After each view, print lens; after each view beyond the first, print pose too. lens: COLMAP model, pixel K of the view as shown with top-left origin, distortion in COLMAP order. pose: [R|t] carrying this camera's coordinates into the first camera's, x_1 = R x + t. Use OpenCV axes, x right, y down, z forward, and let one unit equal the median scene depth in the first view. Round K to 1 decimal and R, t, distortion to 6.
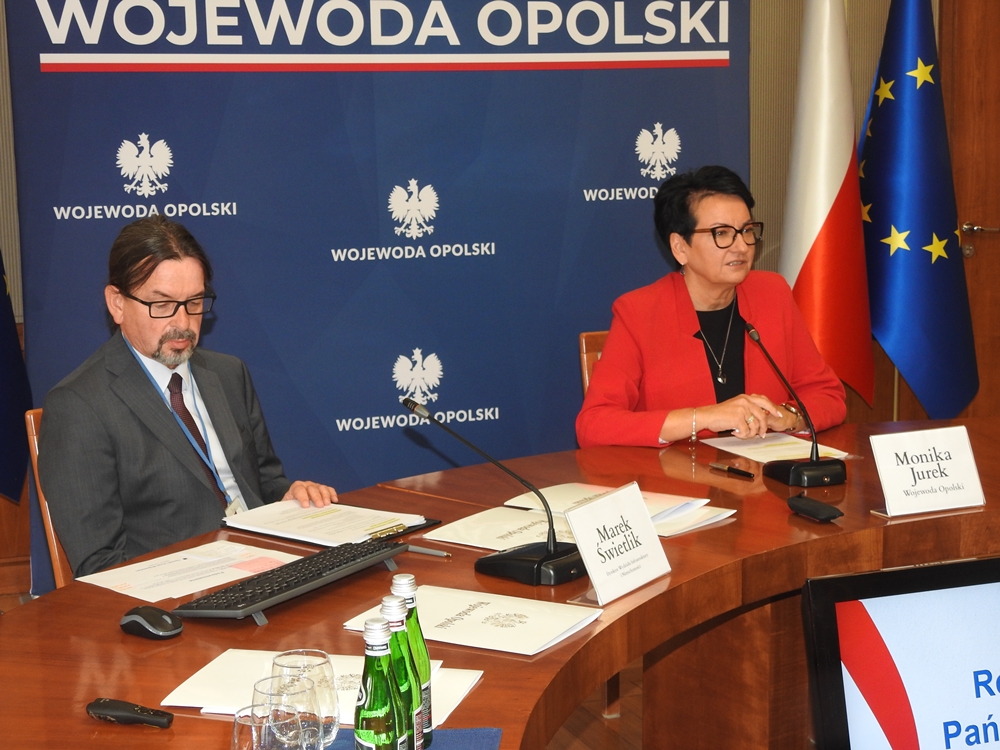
lens RADIAL K [[1806.7, 0, 494.8], [0, 1806.7, 372.9], [0, 0, 1]] dist [-0.004773, 0.000000]
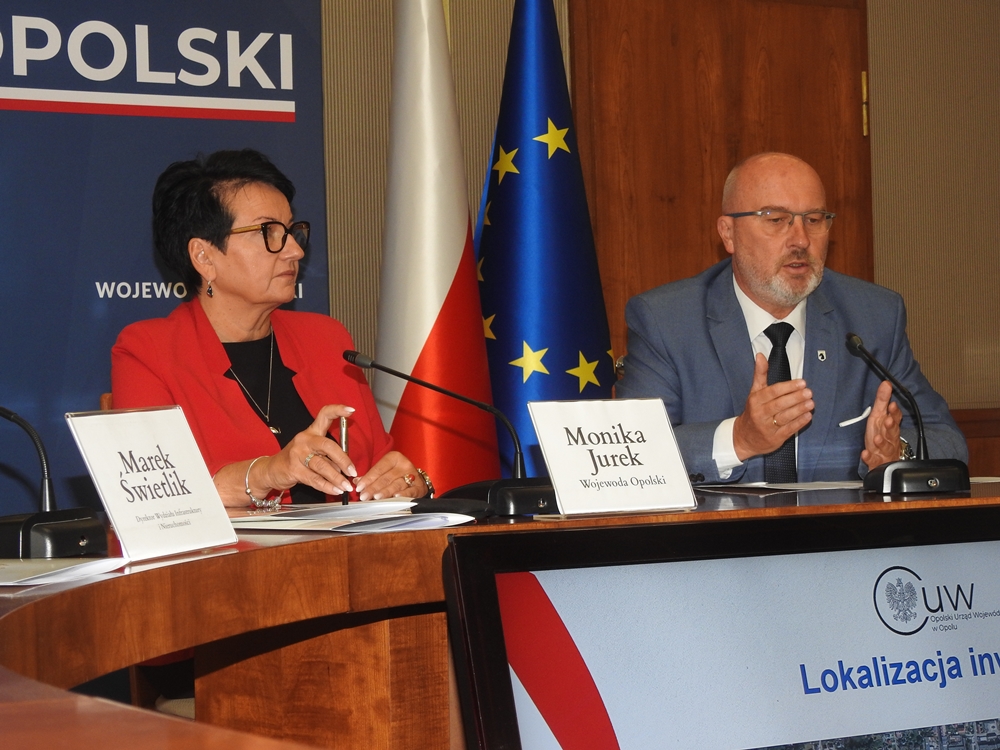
lens RADIAL K [[2388.6, 0, 484.9], [0, 2388.6, 372.3], [0, 0, 1]] dist [-0.034538, 0.000000]
pose [[0.978072, -0.007525, 0.208131, 0.004016], [0.042918, 0.985180, -0.166069, 0.096159], [-0.203797, 0.171360, 0.963900, 0.081044]]
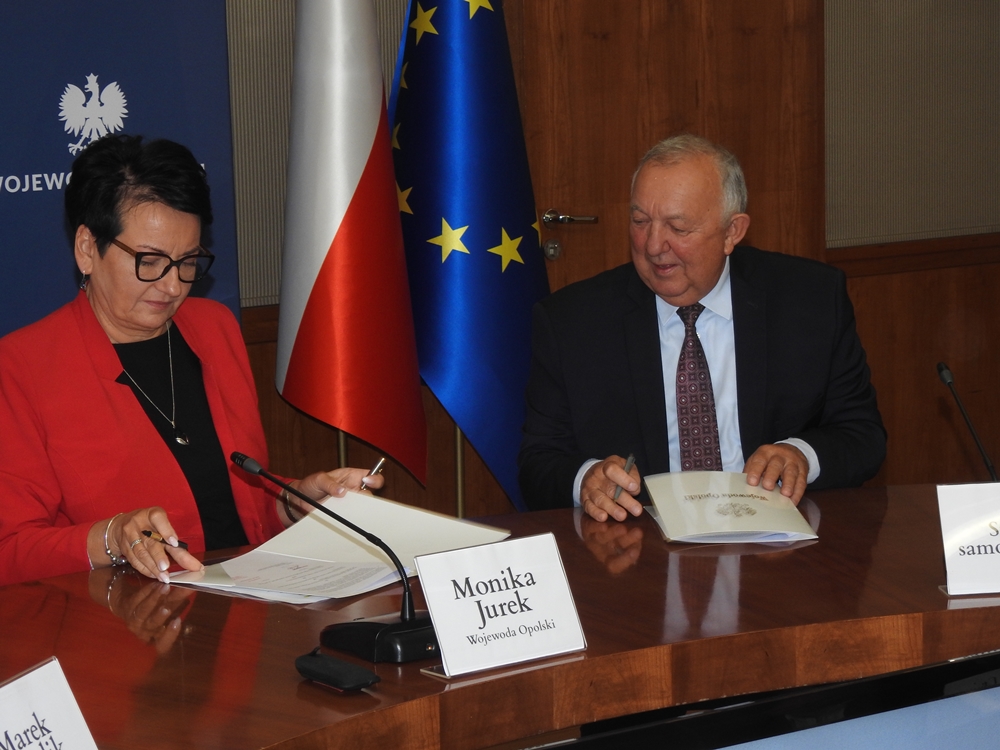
lens RADIAL K [[2630.2, 0, 483.9], [0, 2630.2, 373.7], [0, 0, 1]] dist [-0.034715, 0.000000]
pose [[0.973872, -0.038840, 0.223750, 0.010761], [0.042561, 0.999024, -0.011827, -0.011089], [-0.223073, 0.021041, 0.974575, 0.029171]]
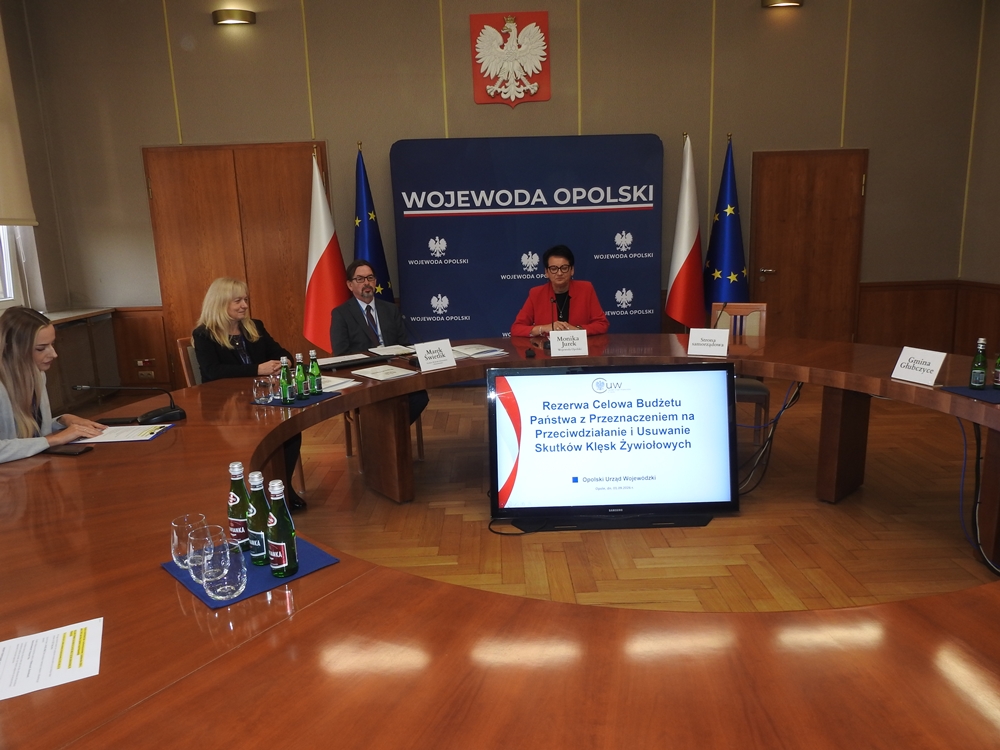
lens RADIAL K [[718.6, 0, 502.8], [0, 718.6, 377.6], [0, 0, 1]] dist [-0.002587, 0.001450]
pose [[0.938275, 0.056392, -0.341261, 0.315868], [-0.035401, 0.997095, 0.067434, 0.019162], [0.344073, -0.051191, 0.937547, -0.112674]]
